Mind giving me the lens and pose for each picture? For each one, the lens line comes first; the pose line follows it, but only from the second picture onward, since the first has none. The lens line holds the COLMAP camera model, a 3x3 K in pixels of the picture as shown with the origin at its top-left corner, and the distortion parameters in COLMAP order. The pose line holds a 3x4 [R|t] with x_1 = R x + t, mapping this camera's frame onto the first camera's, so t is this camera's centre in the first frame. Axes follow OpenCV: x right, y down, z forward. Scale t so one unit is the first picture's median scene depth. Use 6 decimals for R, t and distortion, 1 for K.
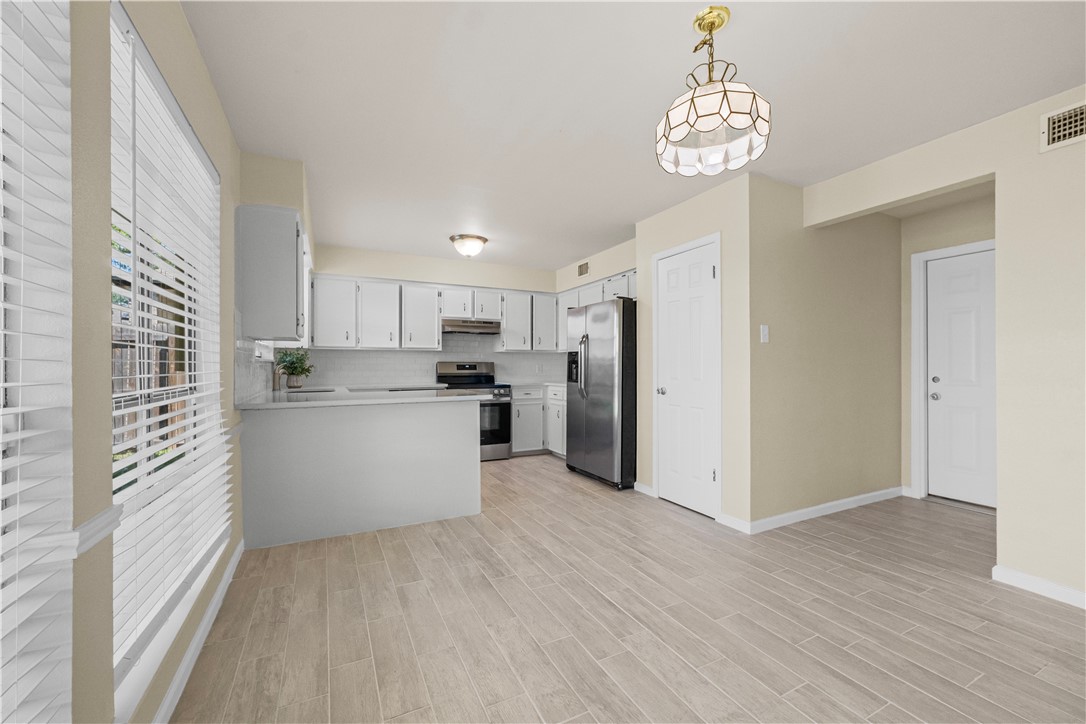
lens RADIAL K [[434.0, 0, 546.1], [0, 434.0, 361.9], [0, 0, 1]] dist [-0.011461, 0.007004]
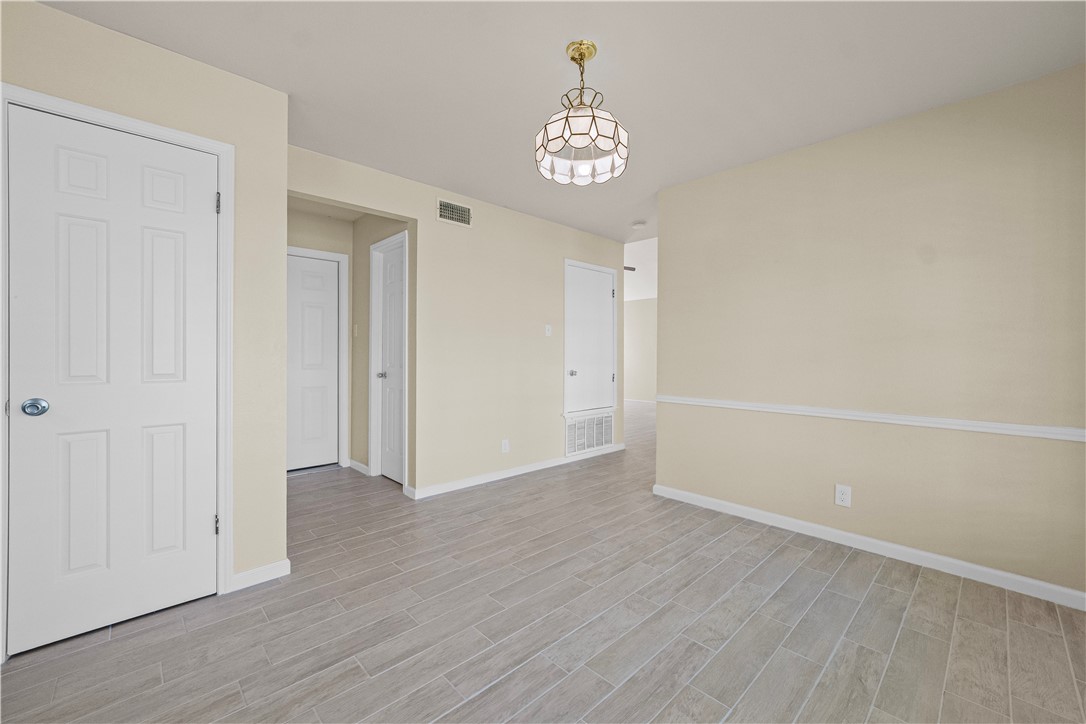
lens RADIAL K [[434.0, 0, 546.1], [0, 434.0, 361.9], [0, 0, 1]] dist [-0.011461, 0.007004]
pose [[-0.282347, -0.019569, 0.959113, -0.480573], [-0.012223, 0.999784, 0.016801, 0.008408], [-0.959234, -0.006979, -0.282525, 0.987300]]
